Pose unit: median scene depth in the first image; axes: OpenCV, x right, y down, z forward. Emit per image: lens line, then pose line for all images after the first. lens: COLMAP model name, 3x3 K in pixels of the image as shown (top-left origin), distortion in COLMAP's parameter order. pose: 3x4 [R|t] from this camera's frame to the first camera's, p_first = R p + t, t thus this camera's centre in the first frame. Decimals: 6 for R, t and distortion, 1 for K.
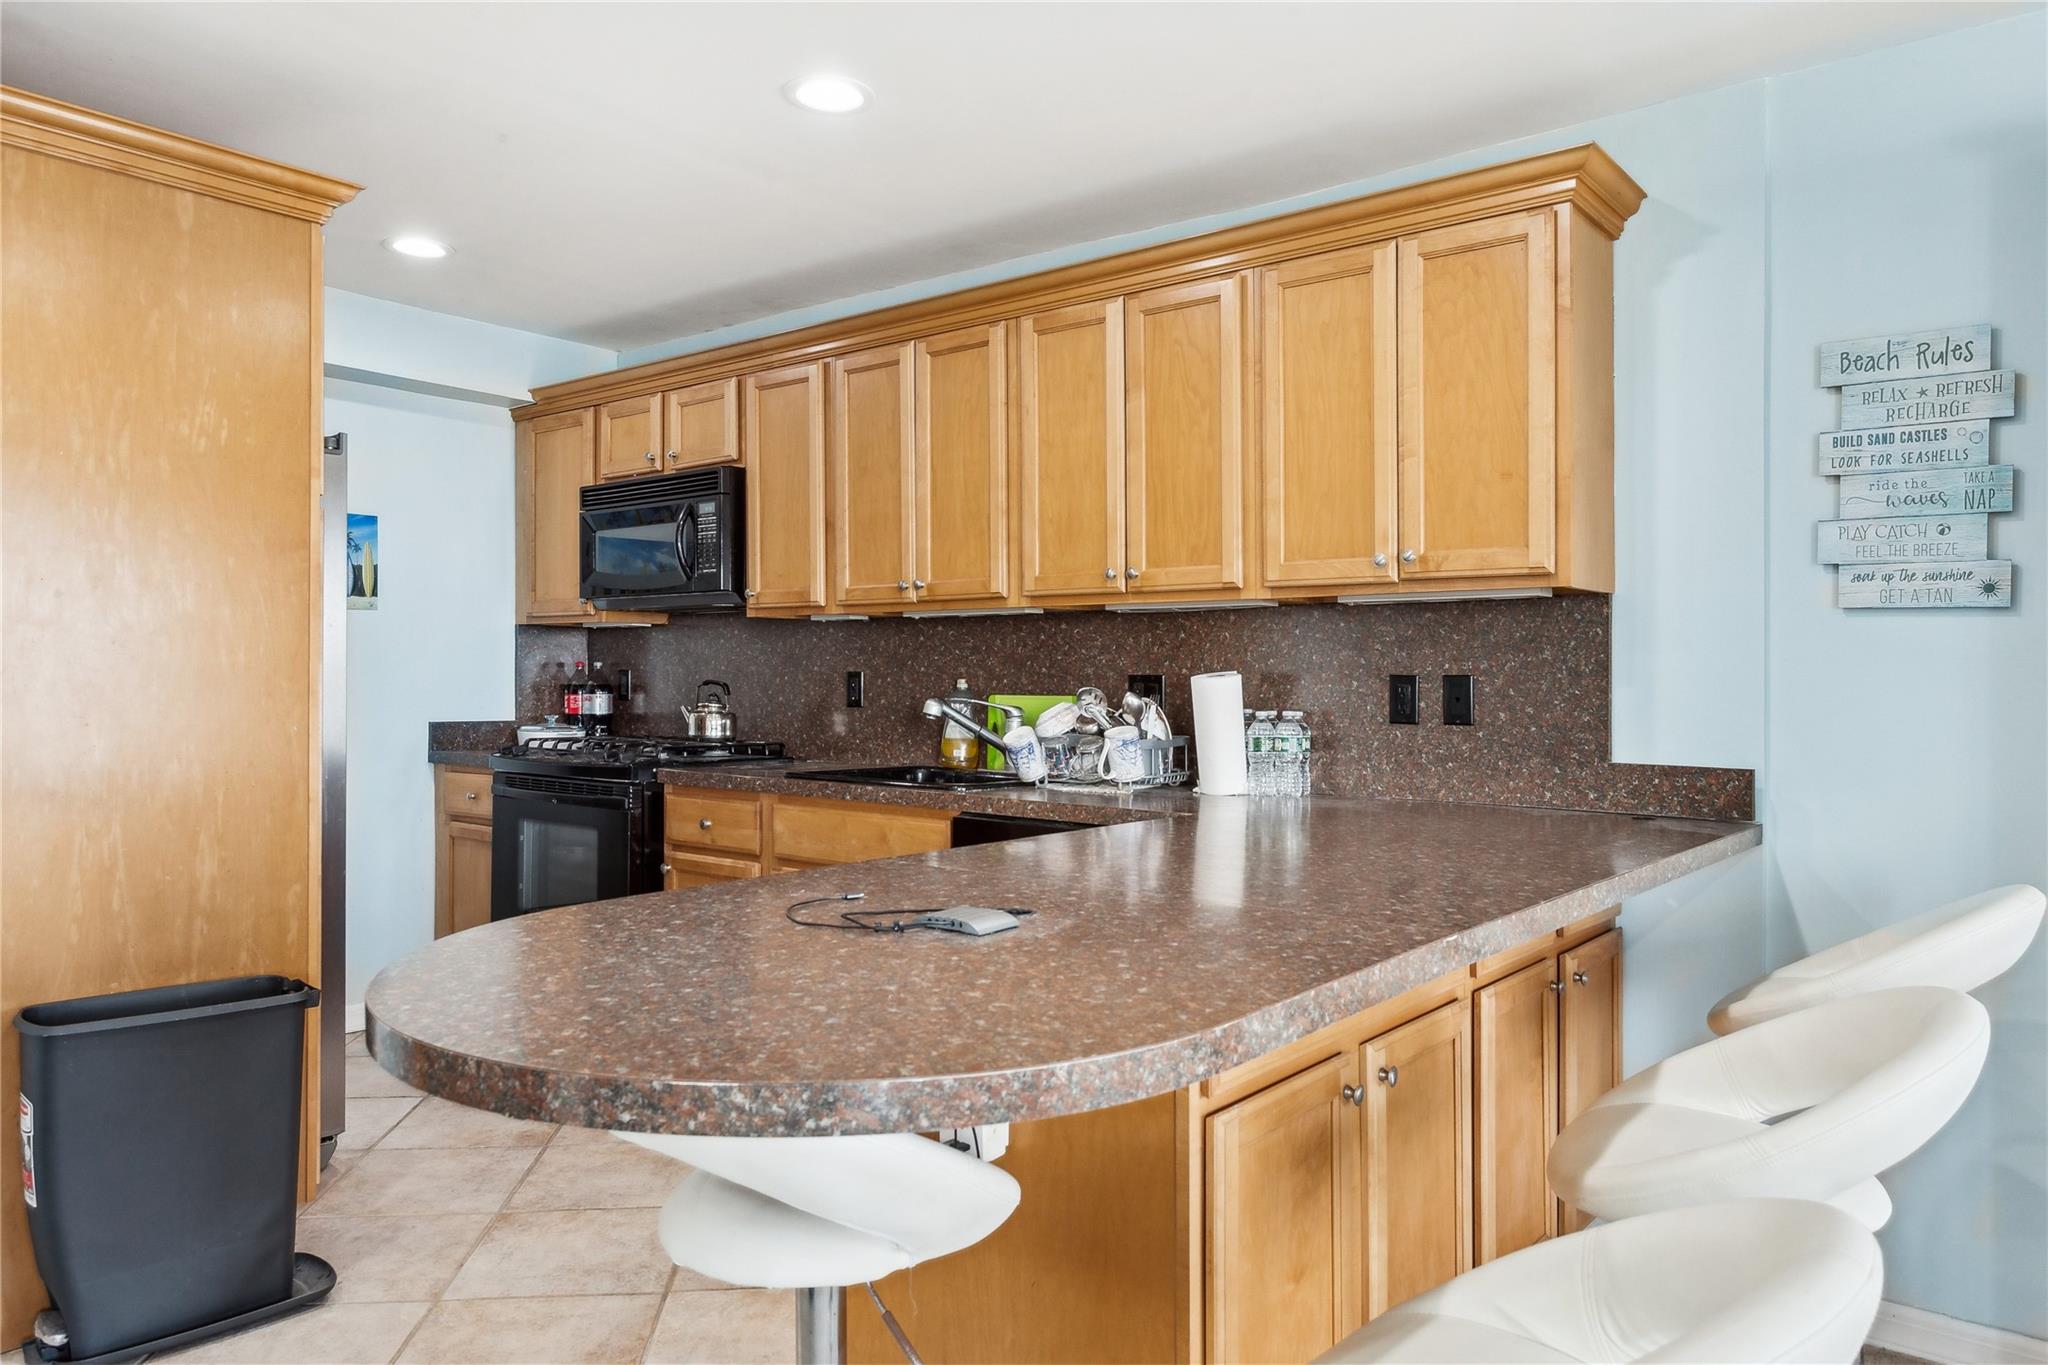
lens RADIAL K [[1367.9, 0, 1024.3], [0, 1367.9, 669.4], [0, 0, 1]] dist [-0.005698, 0.001243]
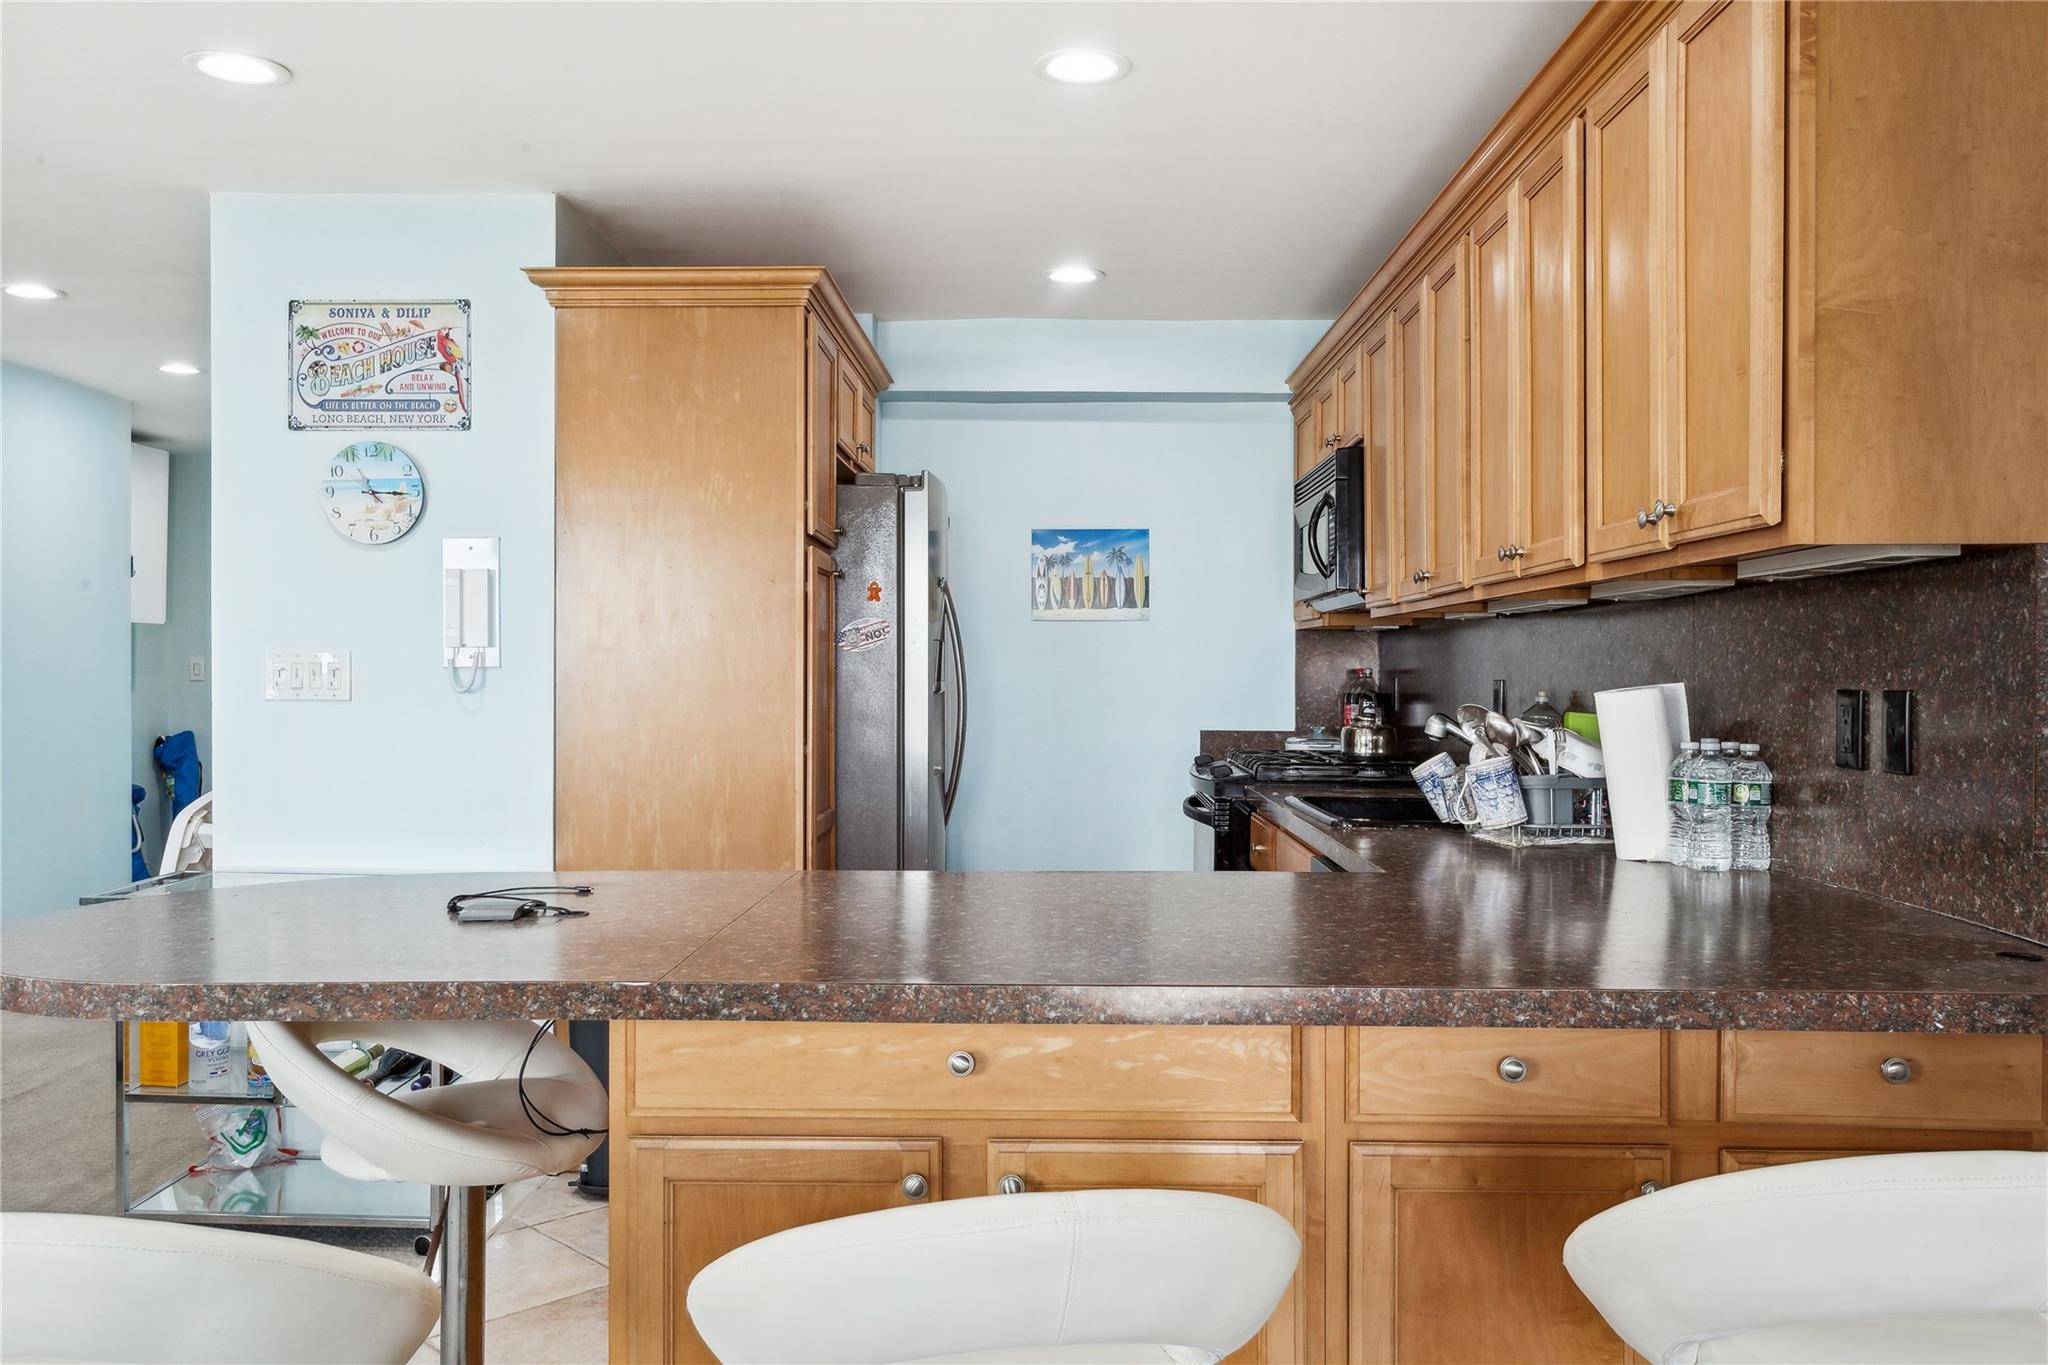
lens RADIAL K [[1617.3, 0, 1012.0], [0, 1617.3, 684.1], [0, 0, 1]] dist [-0.006836, 0.003435]
pose [[0.615616, 0.001141, -0.788046, 0.617250], [0.006563, 0.999957, 0.006575, -0.005920], [0.788019, -0.009219, 0.615582, 0.244726]]
